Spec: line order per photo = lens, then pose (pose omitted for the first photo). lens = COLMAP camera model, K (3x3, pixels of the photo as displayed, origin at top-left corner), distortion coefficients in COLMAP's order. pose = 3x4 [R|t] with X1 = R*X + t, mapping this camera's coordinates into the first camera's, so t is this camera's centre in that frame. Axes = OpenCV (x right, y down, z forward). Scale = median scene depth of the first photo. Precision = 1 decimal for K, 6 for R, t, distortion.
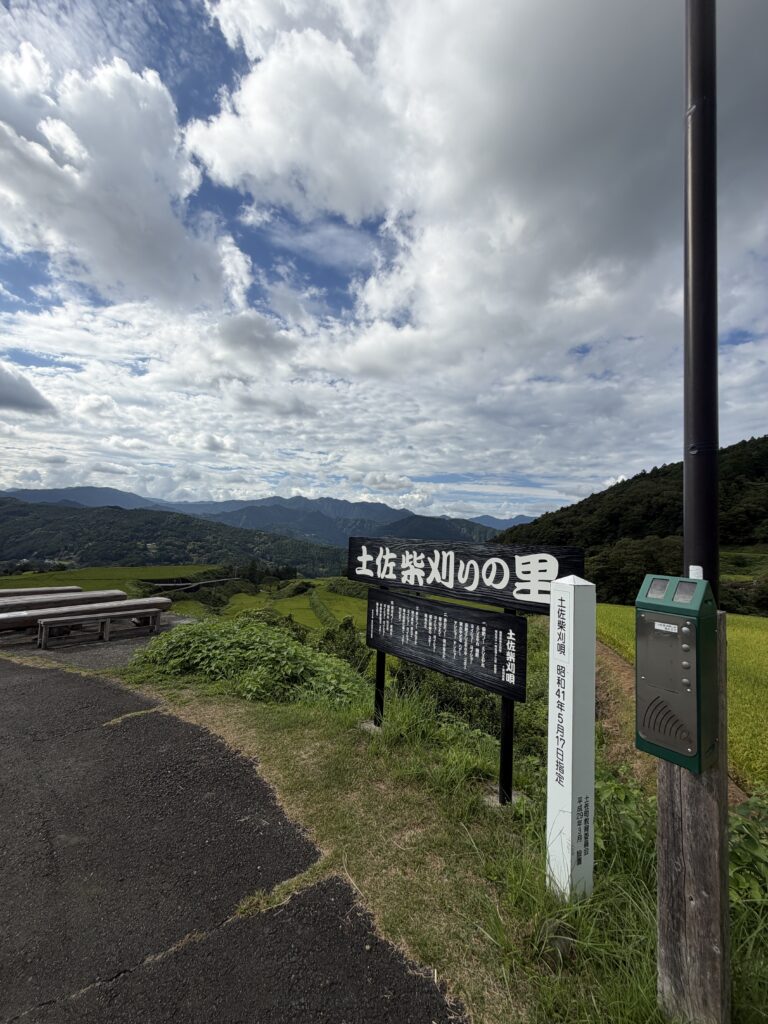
lens RADIAL K [[413.8, 0, 384.0], [0, 413.8, 512.0], [0, 0, 1]] dist [-0.000866, -0.000070]
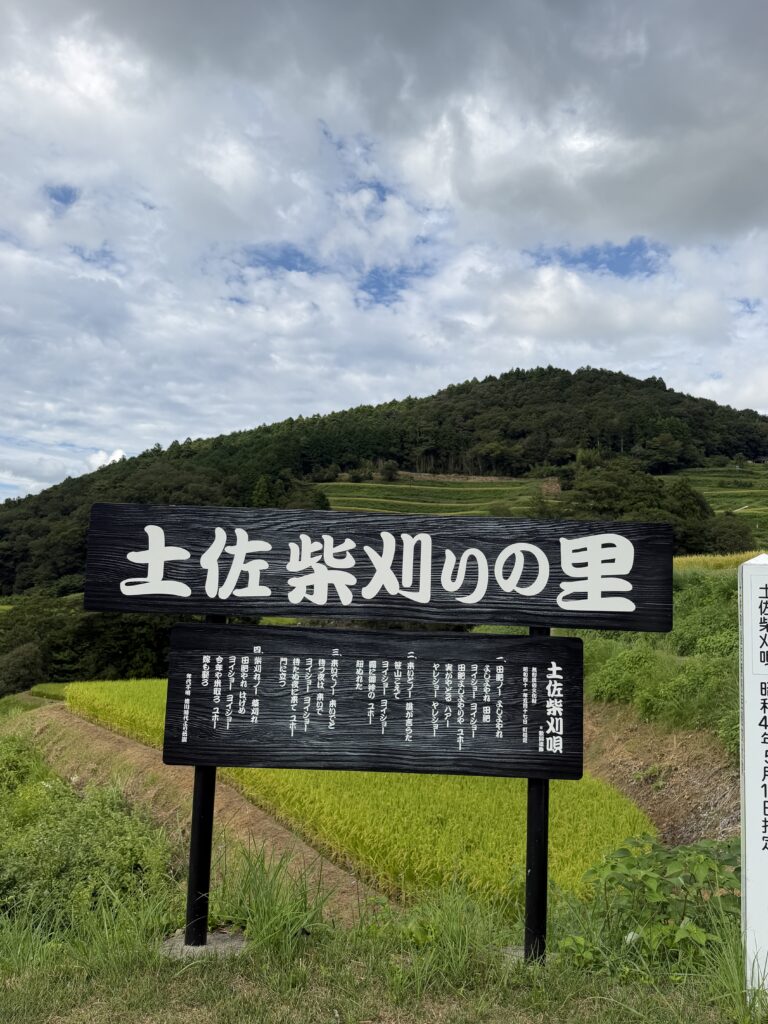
lens RADIAL K [[815.5, 0, 384.0], [0, 815.5, 512.0], [0, 0, 1]] dist [0.105346, -0.002183]
pose [[0.655664, 0.051977, 0.753261, -0.613710], [-0.052606, 0.998348, -0.023098, 0.088482], [-0.753218, -0.024481, 0.657316, 0.333560]]
